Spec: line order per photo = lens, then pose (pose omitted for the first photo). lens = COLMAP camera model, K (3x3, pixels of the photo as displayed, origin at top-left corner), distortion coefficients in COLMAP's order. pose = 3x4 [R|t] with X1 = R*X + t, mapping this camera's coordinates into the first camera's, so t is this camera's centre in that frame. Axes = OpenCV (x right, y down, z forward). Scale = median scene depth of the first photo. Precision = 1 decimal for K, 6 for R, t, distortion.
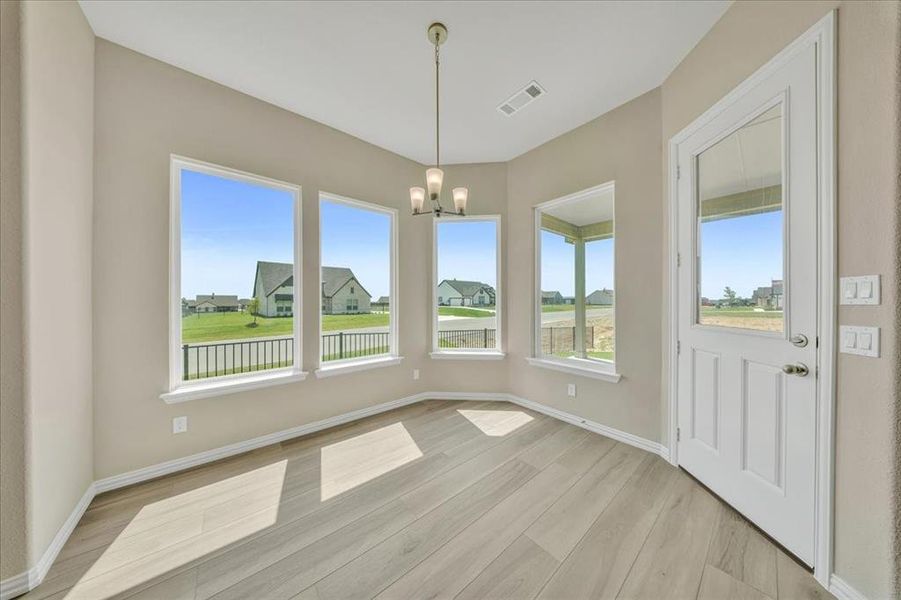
lens RADIAL K [[268.0, 0, 449.1], [0, 268.0, 297.4], [0, 0, 1]] dist [-0.004617, -0.000066]
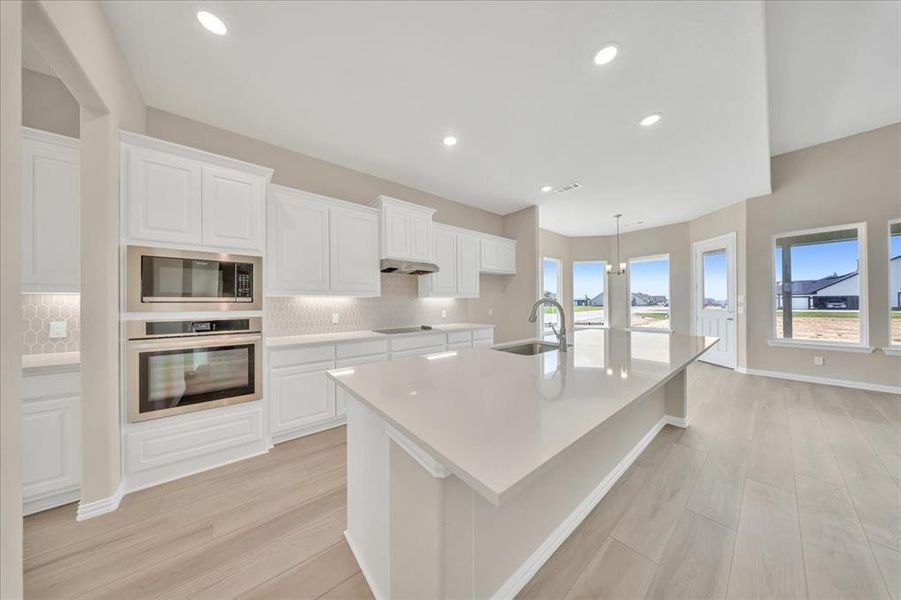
lens RADIAL K [[268.0, 0, 449.0], [0, 268.0, 299.2], [0, 0, 1]] dist [-0.004617, -0.000066]
pose [[0.999735, -0.009467, -0.020980, -1.979420], [0.009357, 0.999942, -0.005302, -0.025353], [0.021029, 0.005104, 0.999766, -2.182865]]
